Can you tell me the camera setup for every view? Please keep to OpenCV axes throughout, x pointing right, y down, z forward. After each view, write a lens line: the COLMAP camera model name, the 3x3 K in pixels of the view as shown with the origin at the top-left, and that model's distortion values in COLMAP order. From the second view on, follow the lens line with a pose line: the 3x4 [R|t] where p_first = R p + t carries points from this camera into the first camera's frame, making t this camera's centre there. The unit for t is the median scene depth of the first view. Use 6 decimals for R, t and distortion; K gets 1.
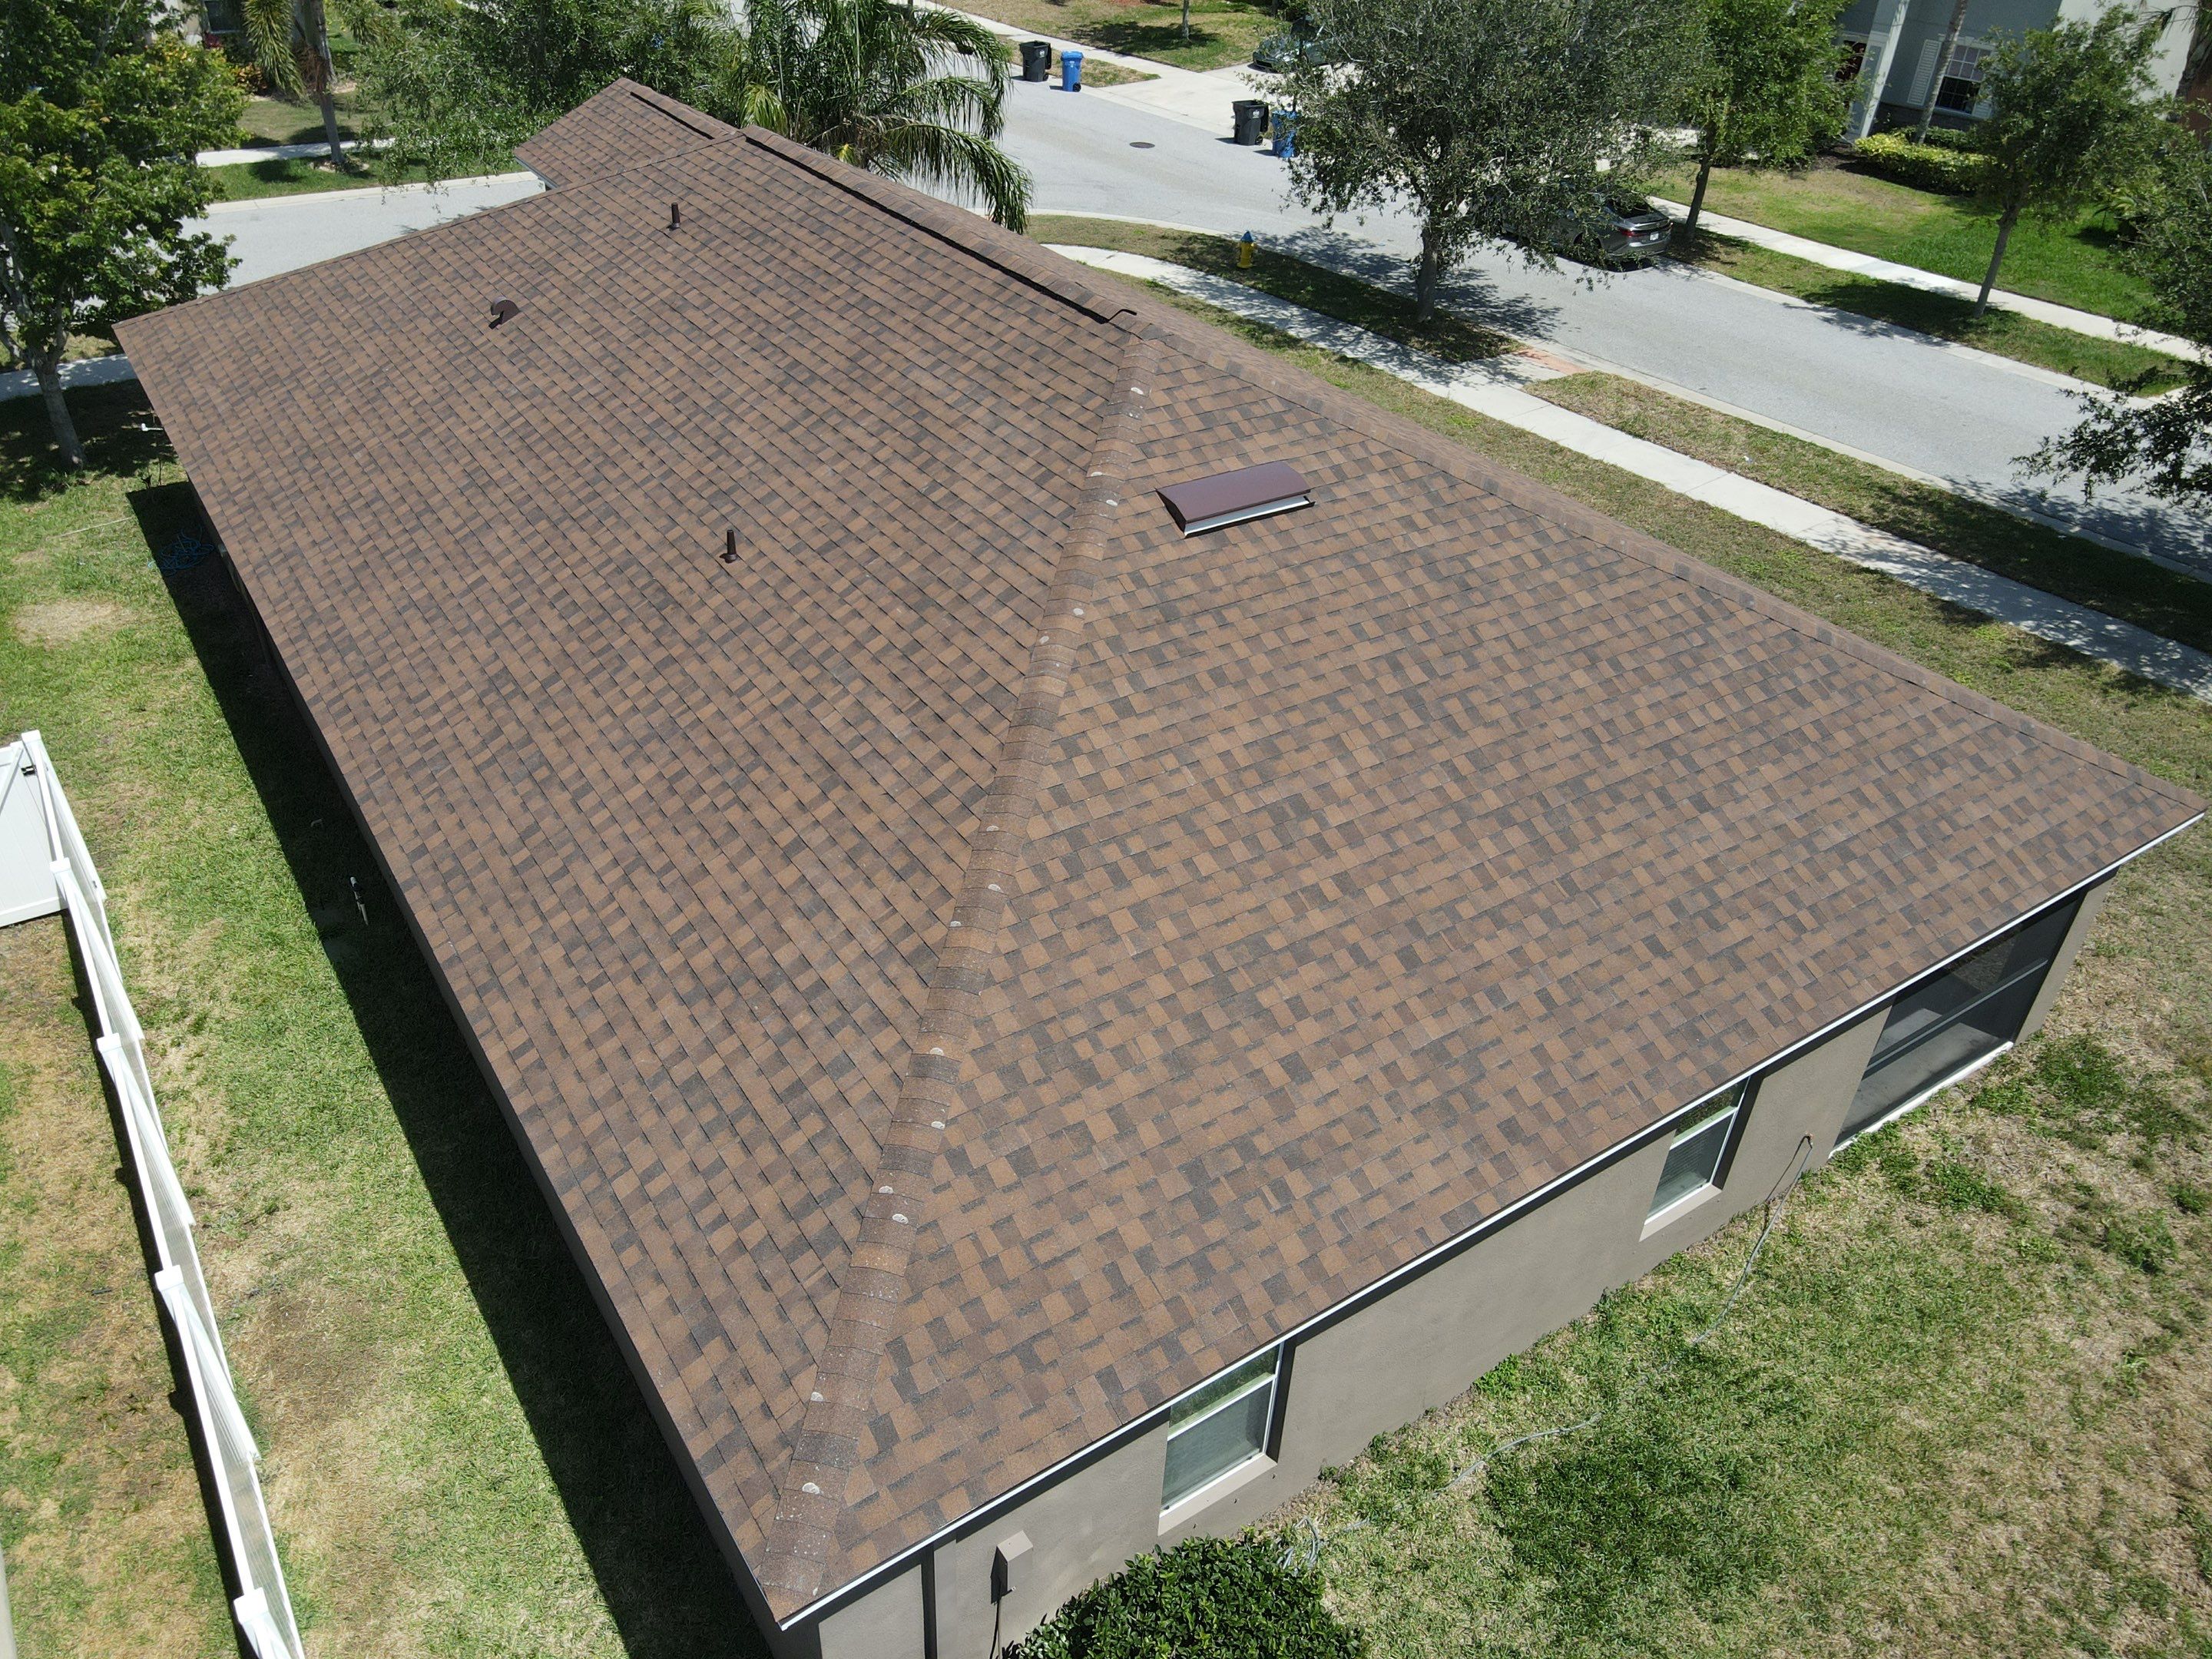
lens RADIAL K [[1638.4, 0, 1068.6], [0, 1638.4, 803.2], [0, 0, 1]] dist [-0.042586, 0.069599]
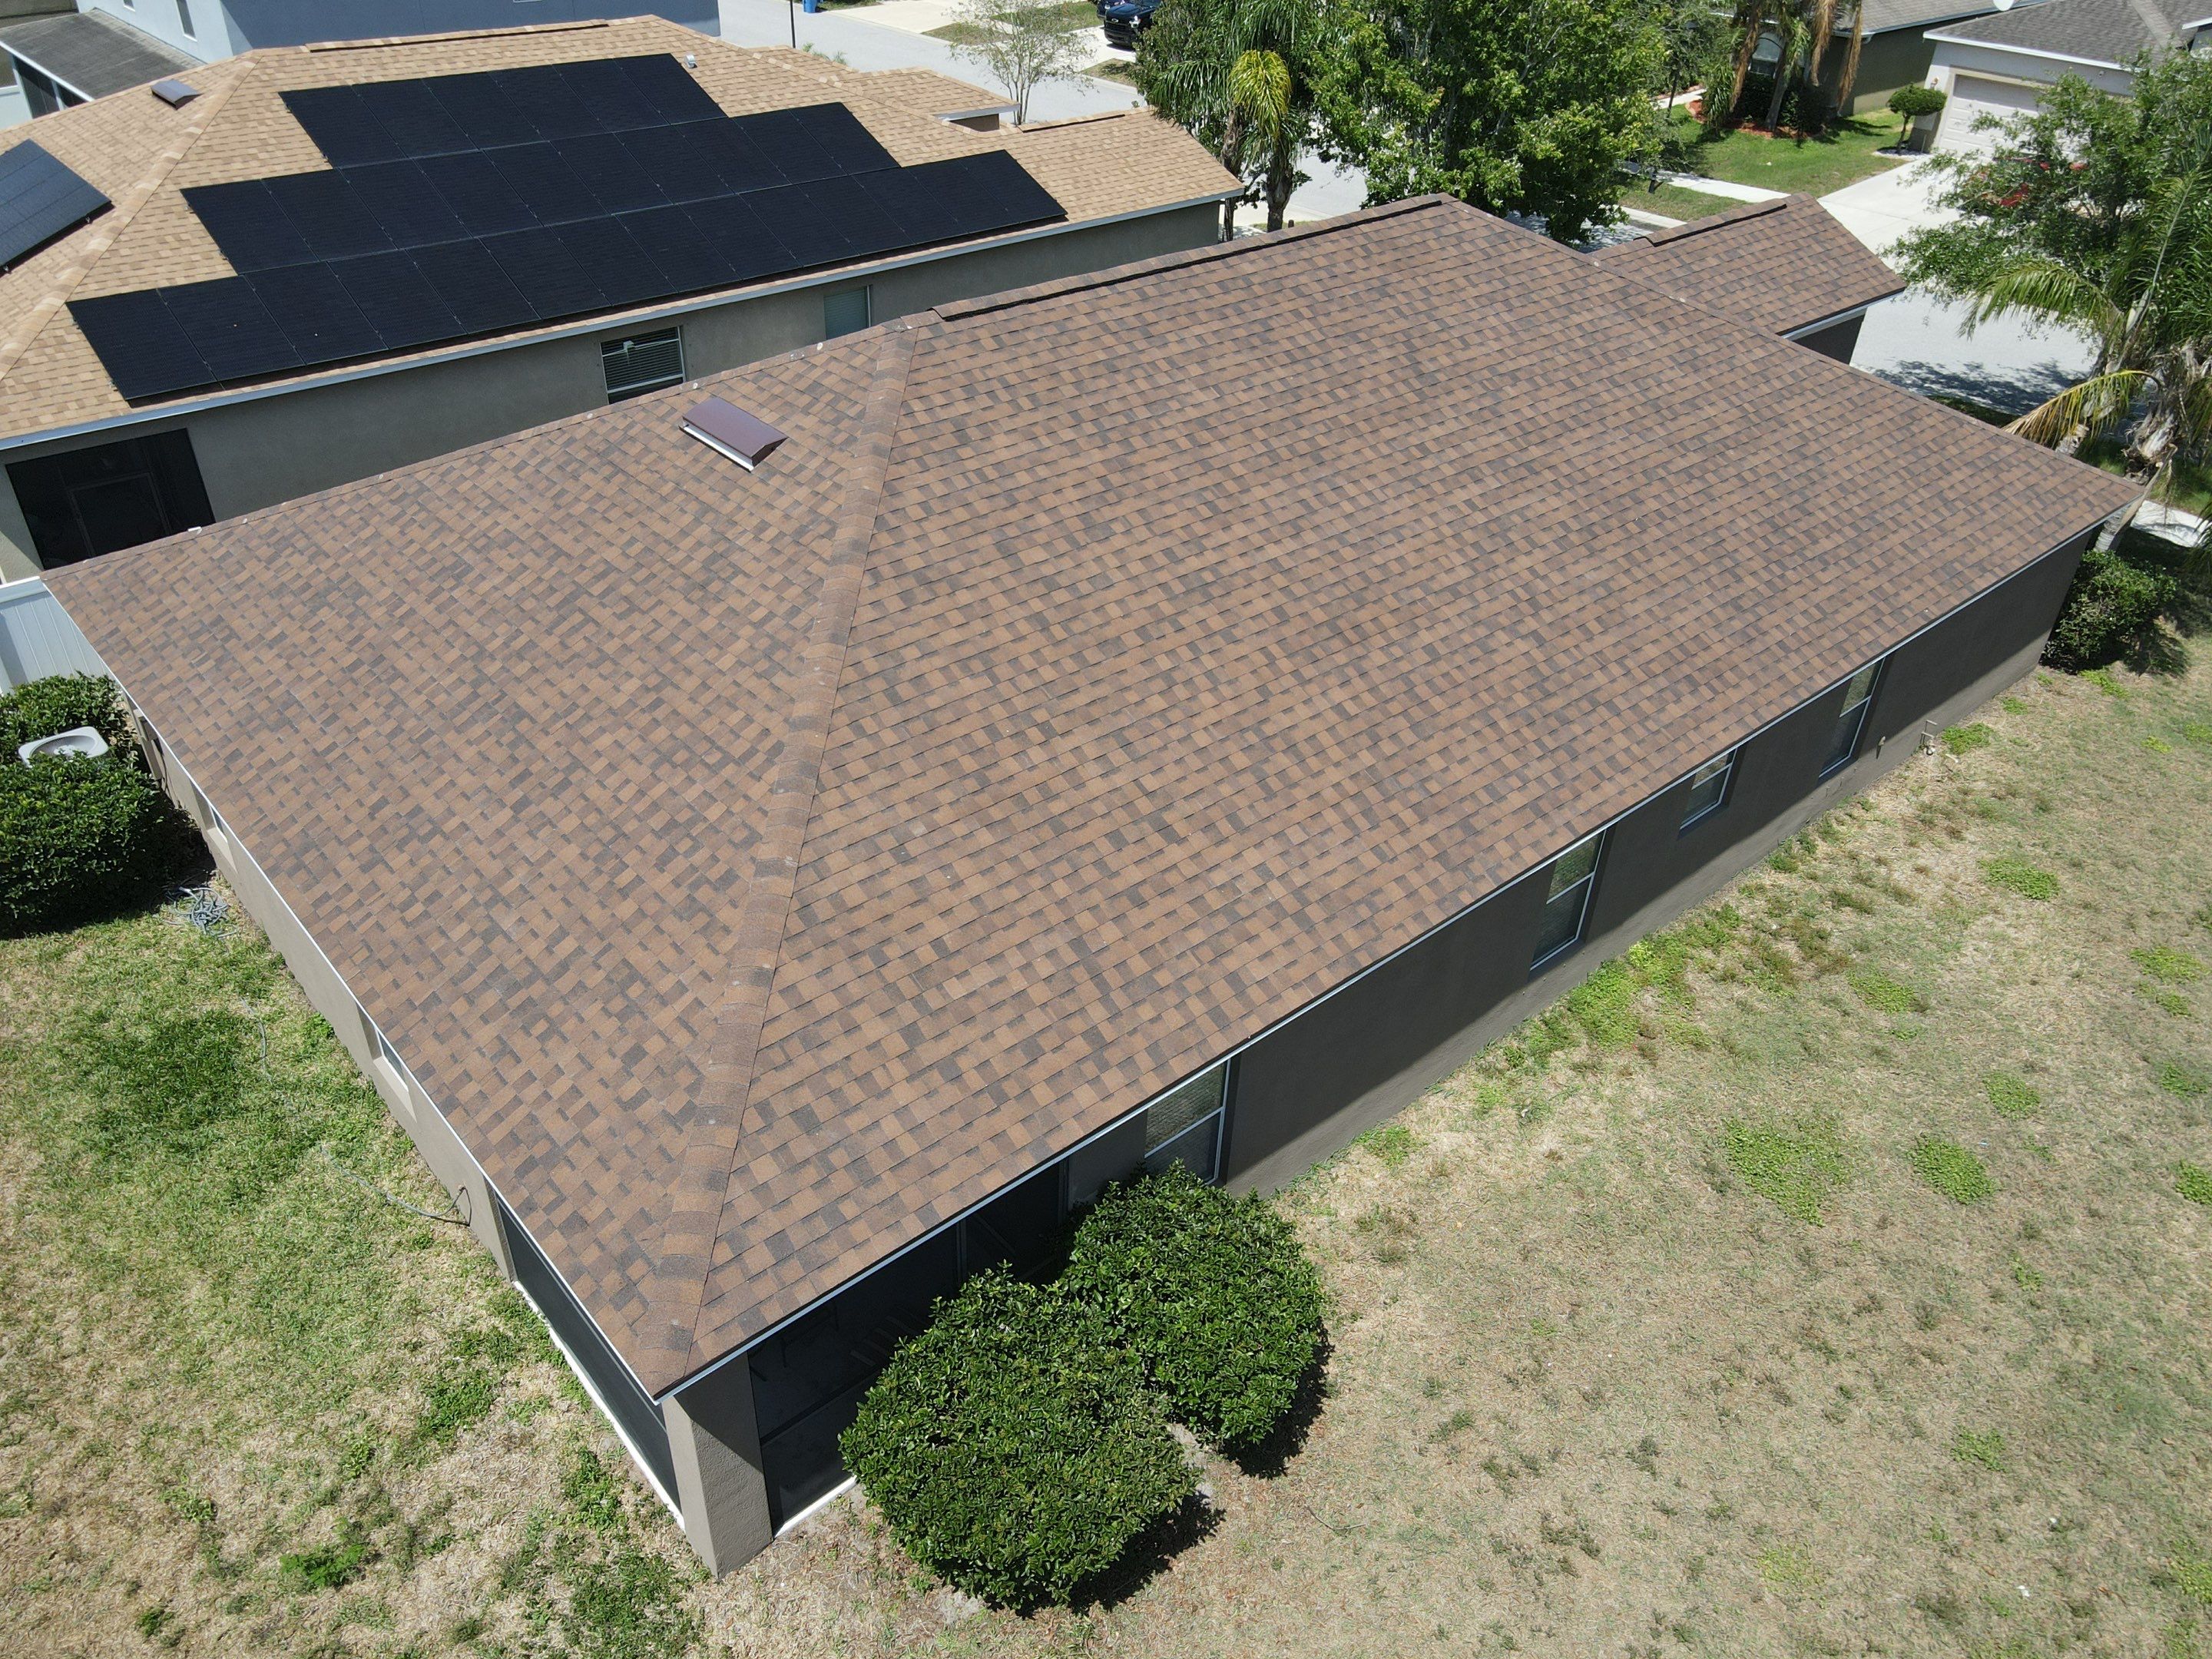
lens RADIAL K [[1643.5, 0, 1088.8], [0, 1643.5, 805.7], [0, 0, 1]] dist [-0.029149, 0.074027]
pose [[0.136765, 0.535576, -0.833339, 1.176895], [-0.579622, 0.725469, 0.371124, -0.538056], [0.803327, 0.432265, 0.409651, 0.773916]]
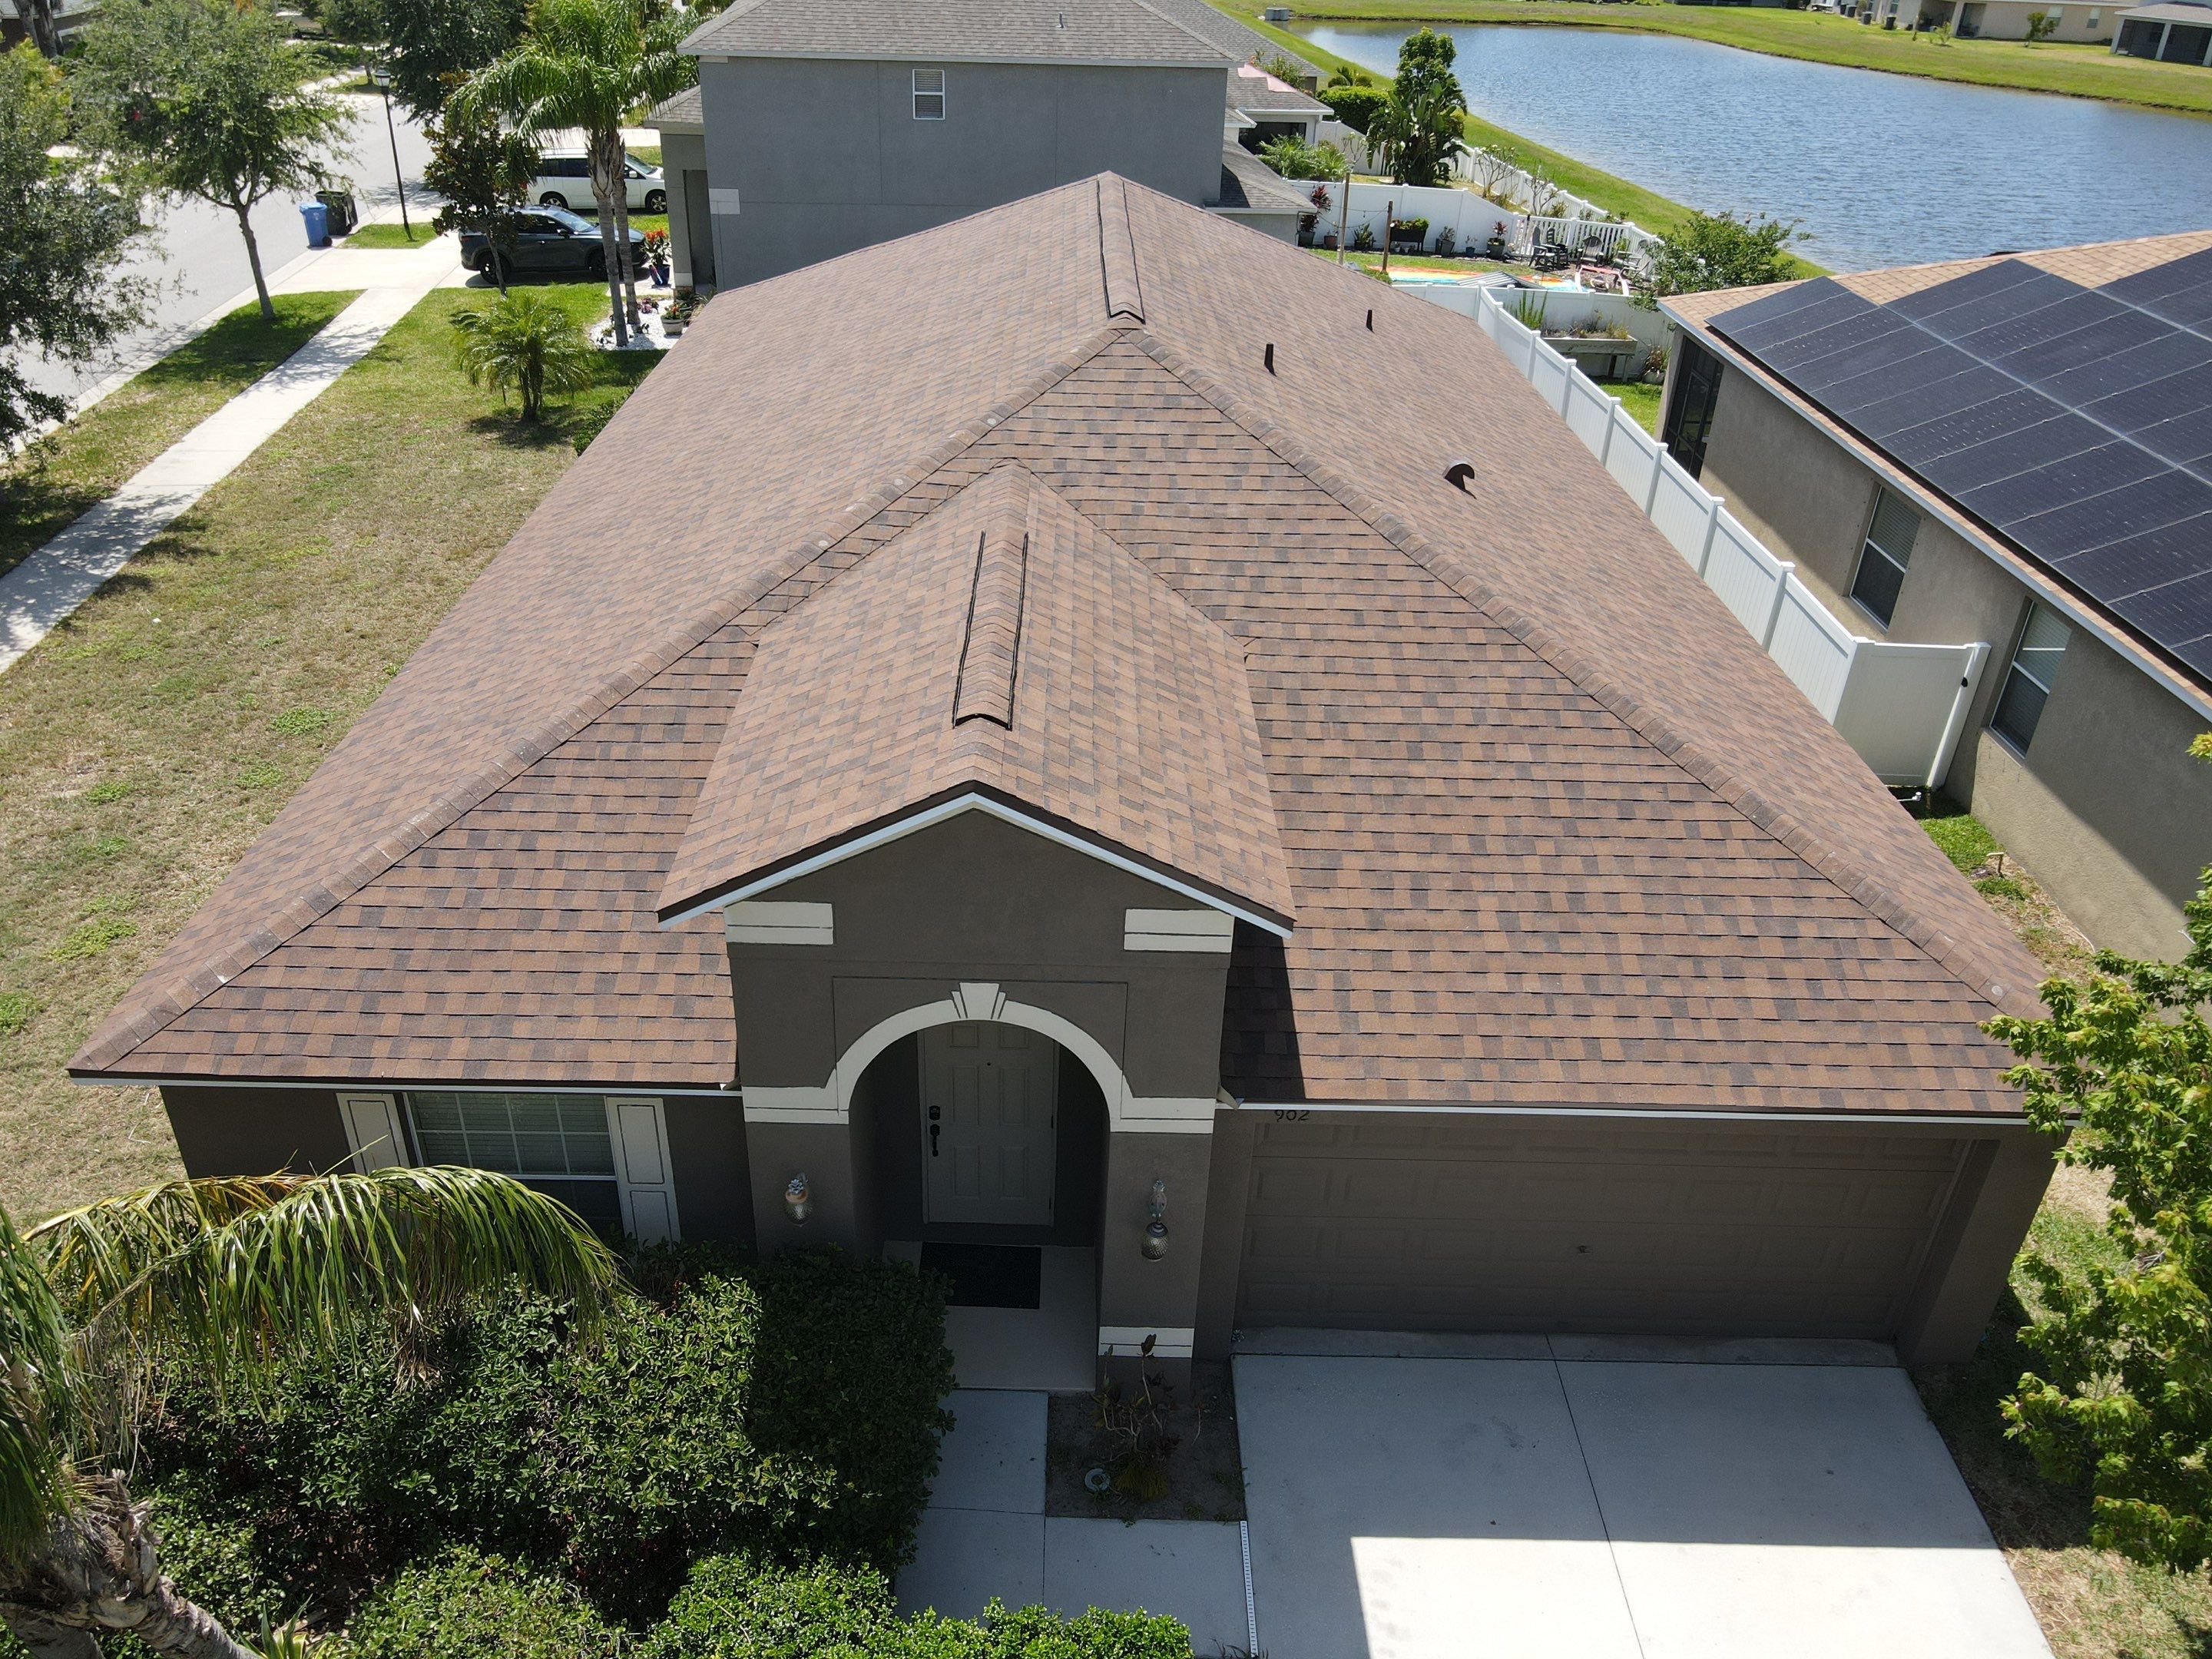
lens RADIAL K [[1635.2, 0, 1078.7], [0, 1635.2, 813.1], [0, 0, 1]] dist [-0.023149, 0.062747]
pose [[-0.836348, -0.316503, 0.447601, -0.822163], [0.267928, 0.476336, 0.837448, -1.313234], [-0.478264, 0.820323, -0.313583, 1.990693]]
